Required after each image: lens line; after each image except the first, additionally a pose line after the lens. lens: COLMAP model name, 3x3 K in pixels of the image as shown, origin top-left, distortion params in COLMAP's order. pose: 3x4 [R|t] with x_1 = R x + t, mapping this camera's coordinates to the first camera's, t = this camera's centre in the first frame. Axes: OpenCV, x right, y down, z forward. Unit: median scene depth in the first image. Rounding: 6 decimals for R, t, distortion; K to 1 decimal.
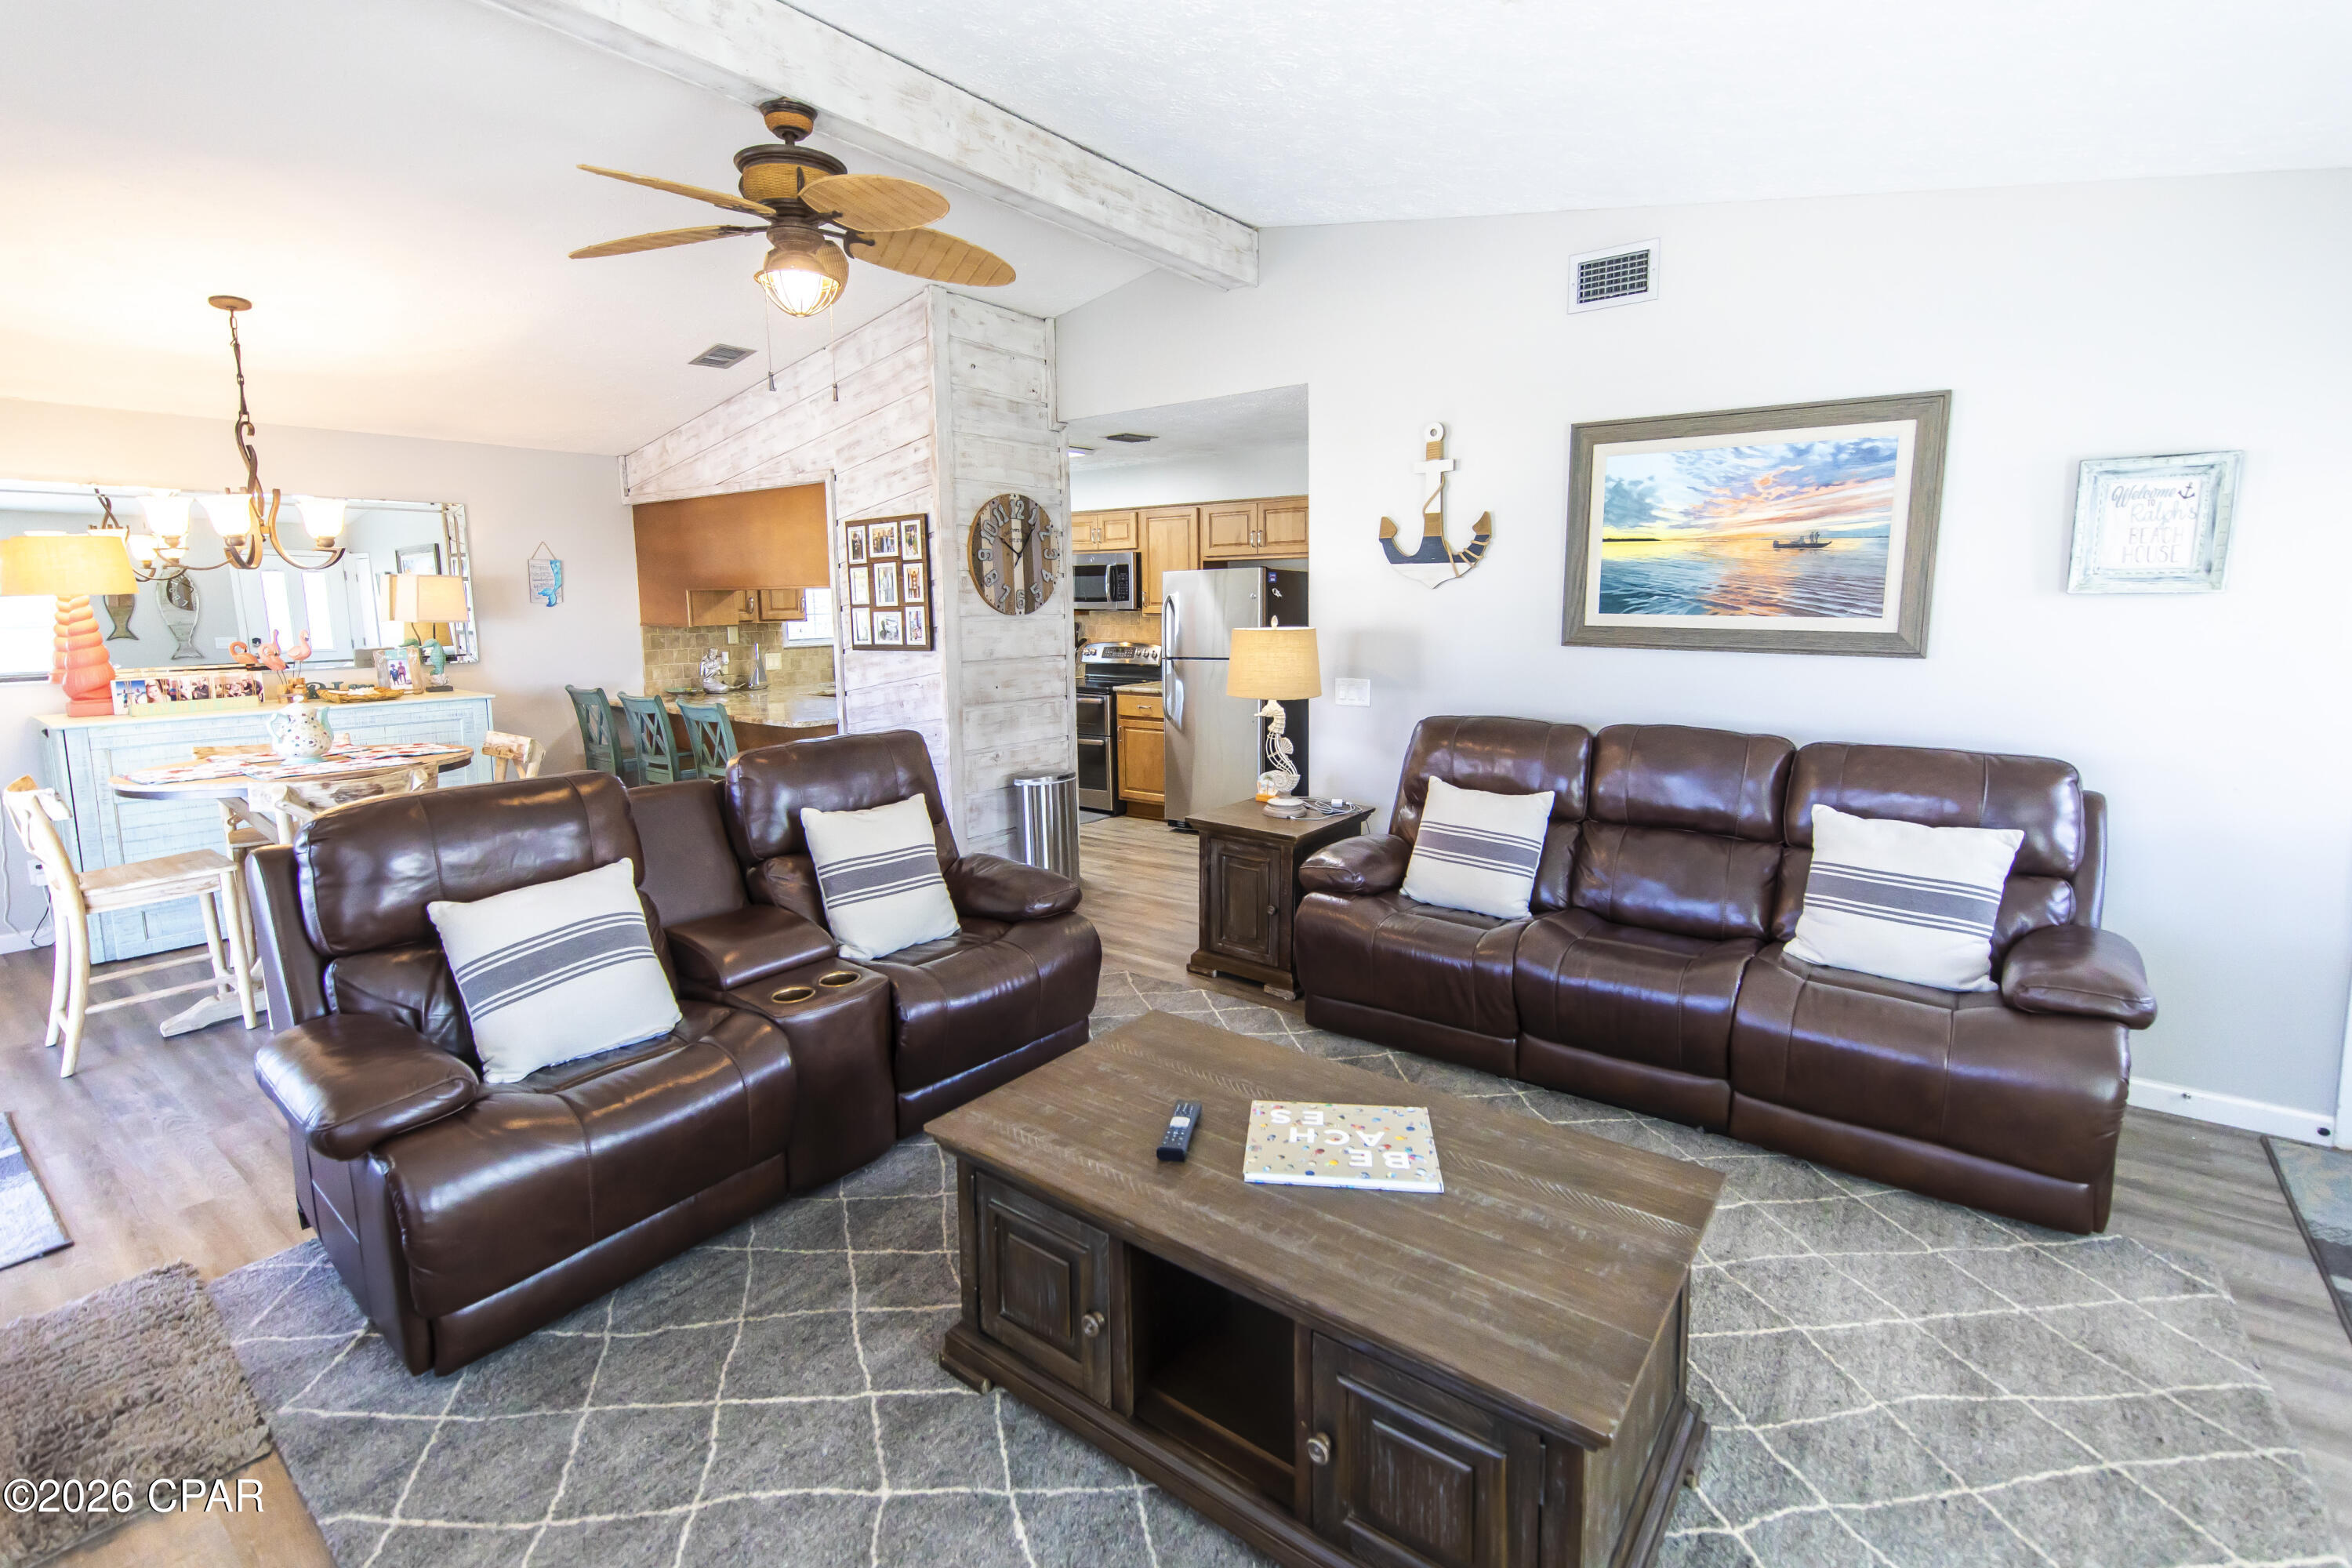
lens RADIAL K [[1068.7, 0, 1190.2], [0, 1068.7, 732.2], [0, 0, 1]] dist [0.004245, 0.000313]
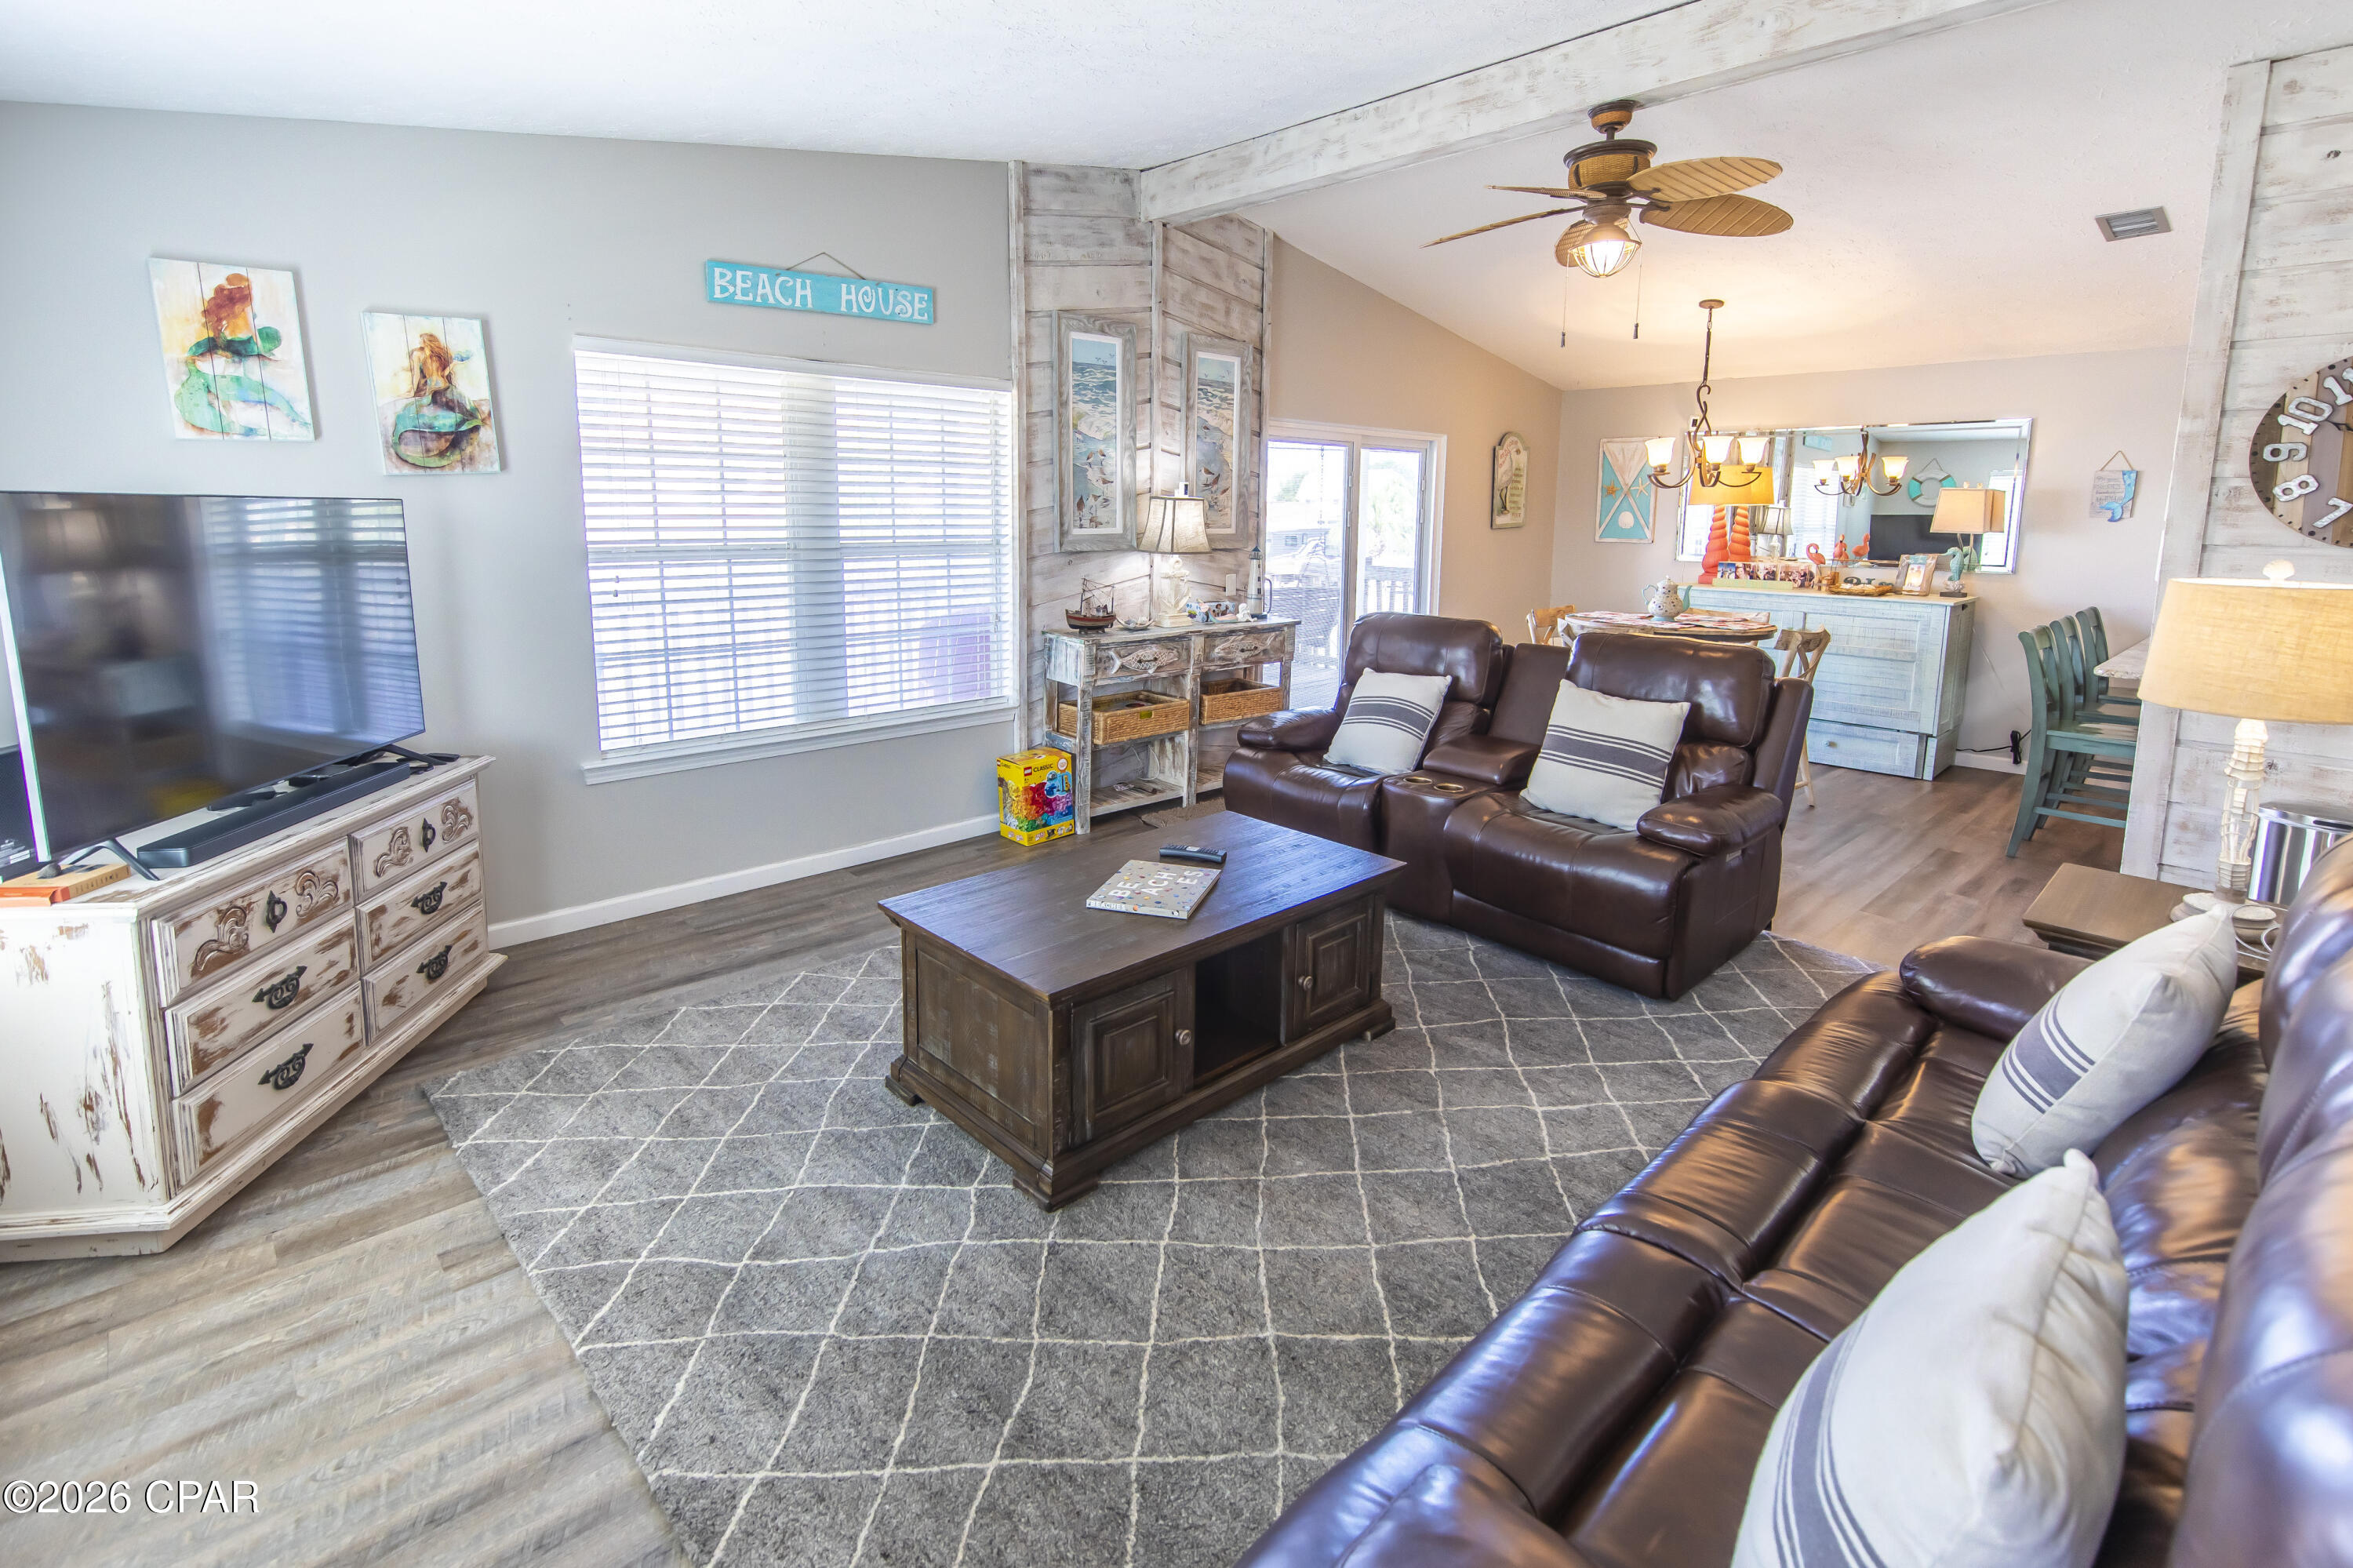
lens RADIAL K [[1081.3, 0, 1158.6], [0, 1081.3, 659.3], [0, 0, 1]] dist [0.003371, 0.000001]
pose [[-0.171173, 0.146003, -0.974363, 0.692881], [-0.135488, 0.976075, 0.170062, -0.074092], [0.975881, 0.161124, -0.147296, 0.536314]]
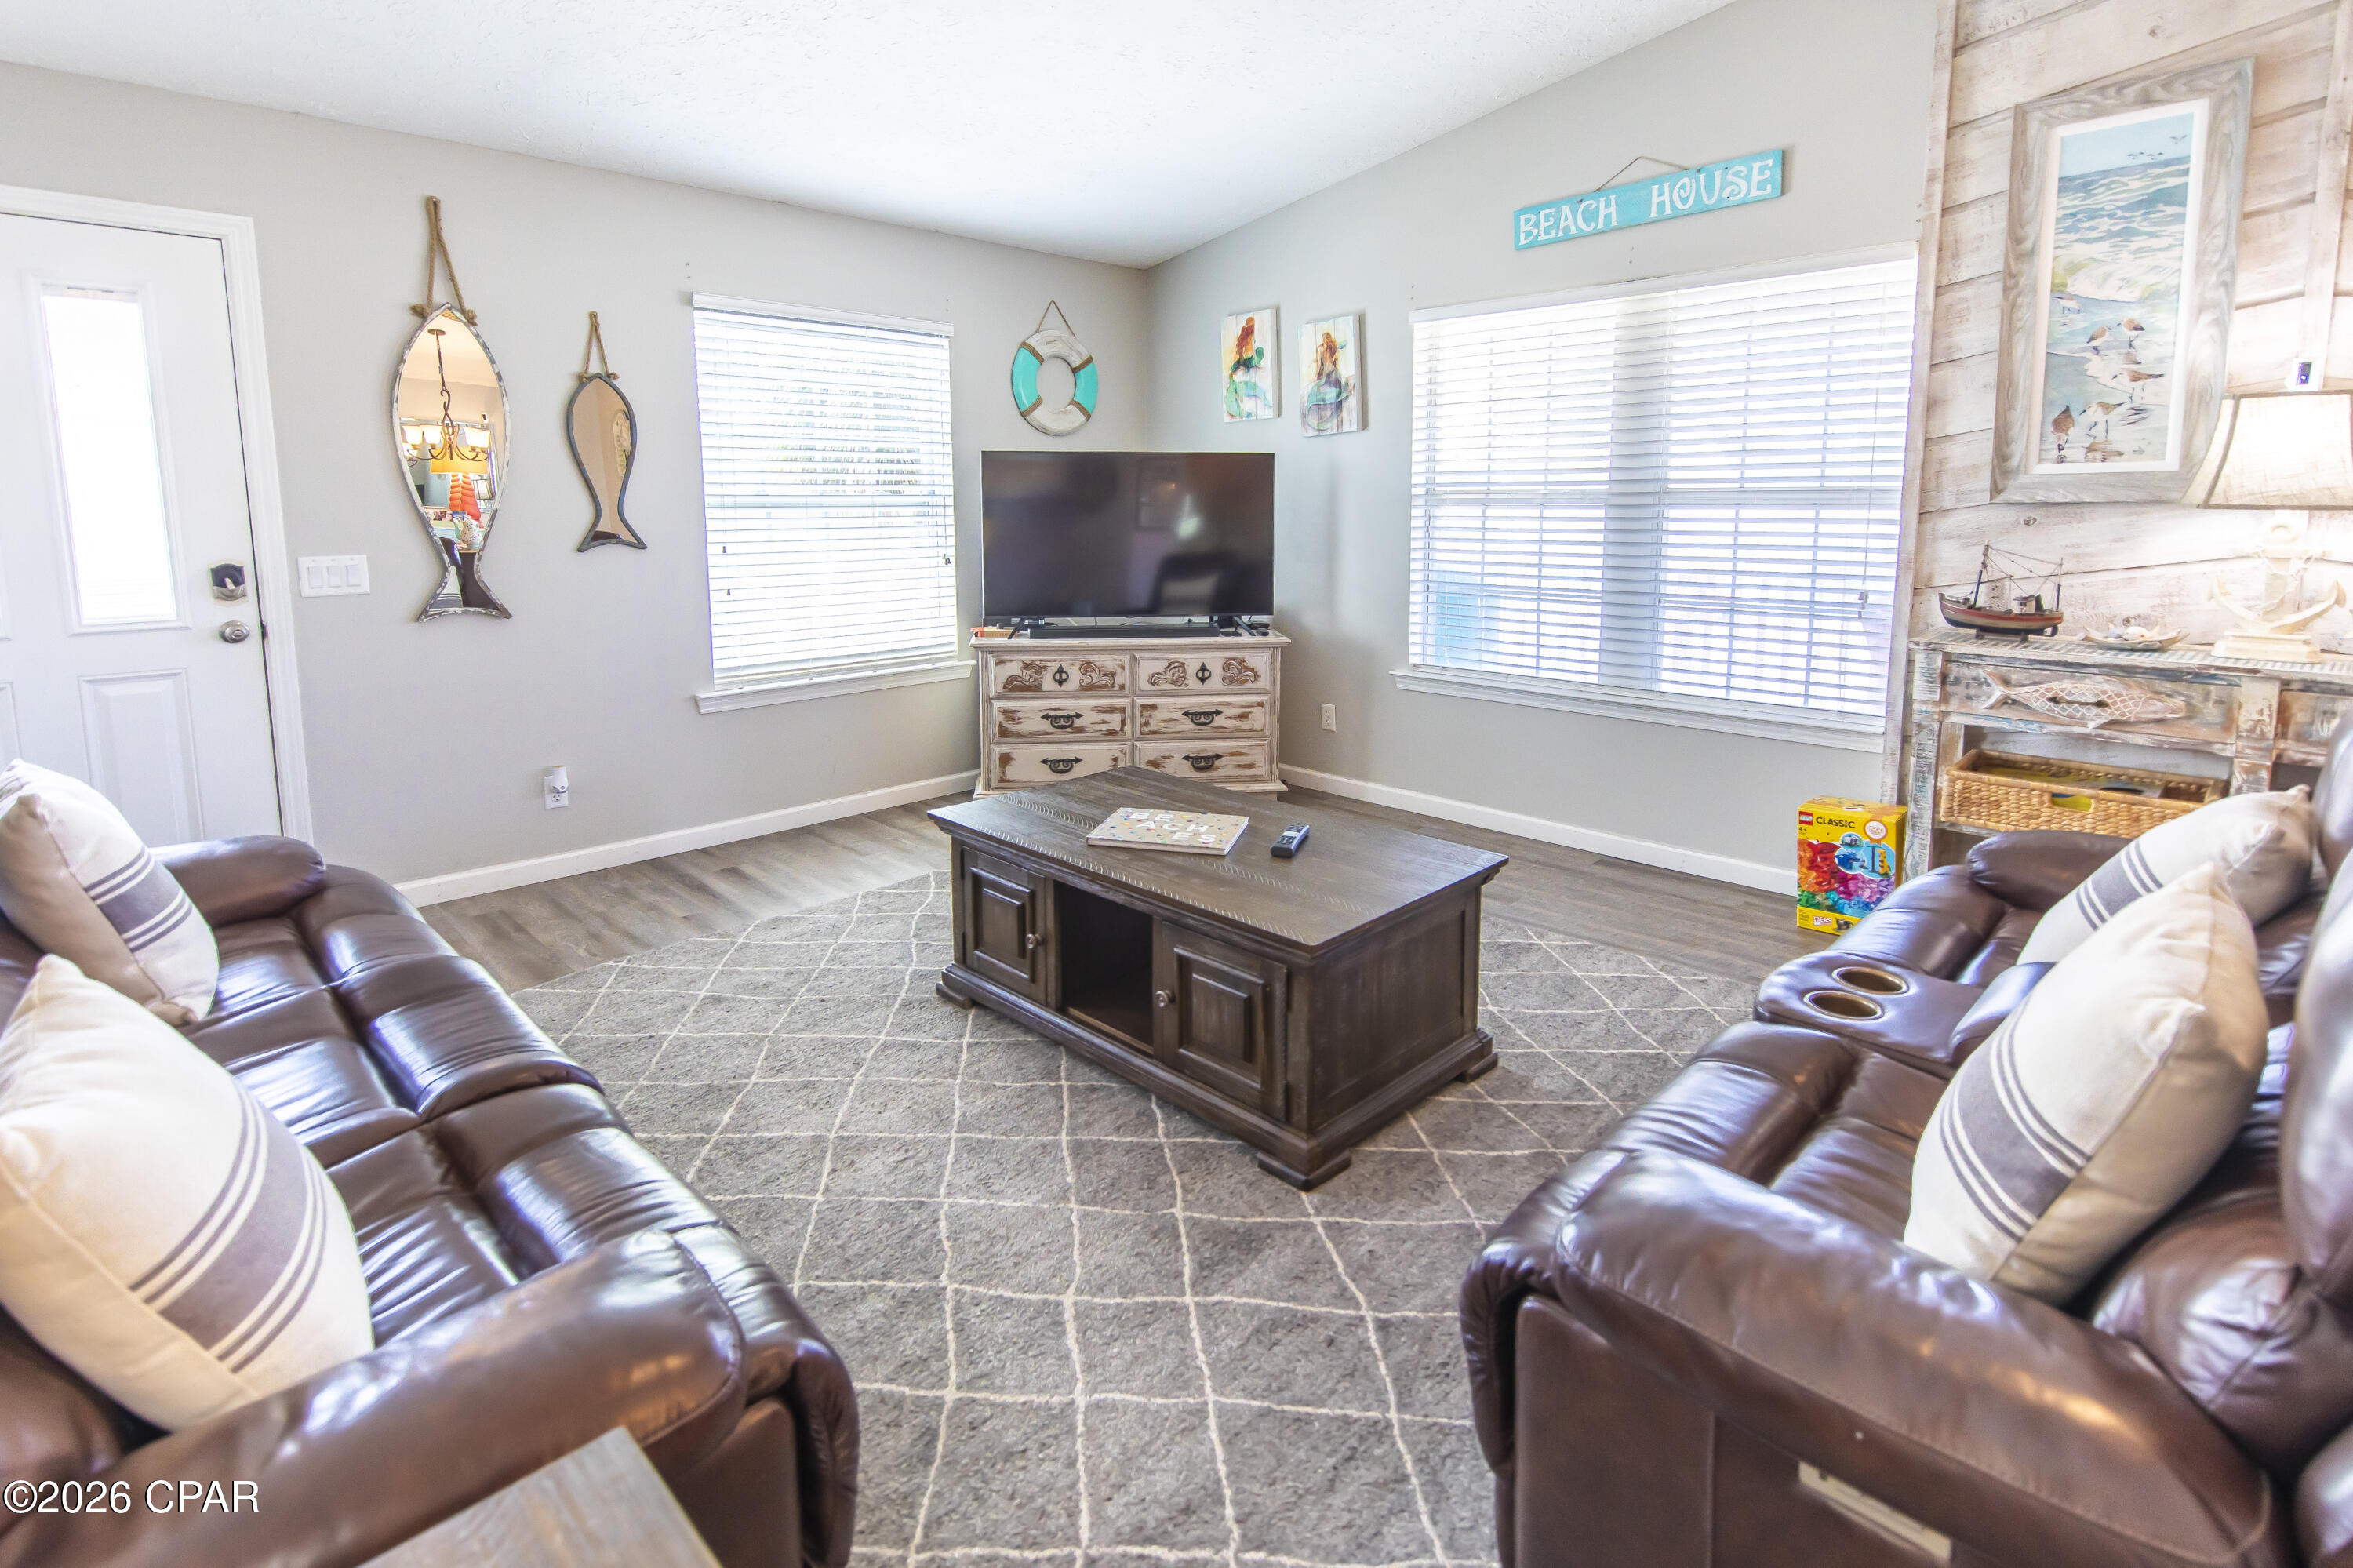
lens RADIAL K [[1140.0, 0, 1204.3], [0, 1140.0, 634.7], [0, 0, 1]] dist [0.001110, -0.000849]
pose [[-0.992736, 0.001842, 0.120300, -0.035984], [0.031663, 0.968635, 0.246462, -0.091550], [-0.116073, 0.248481, -0.961657, 1.057899]]
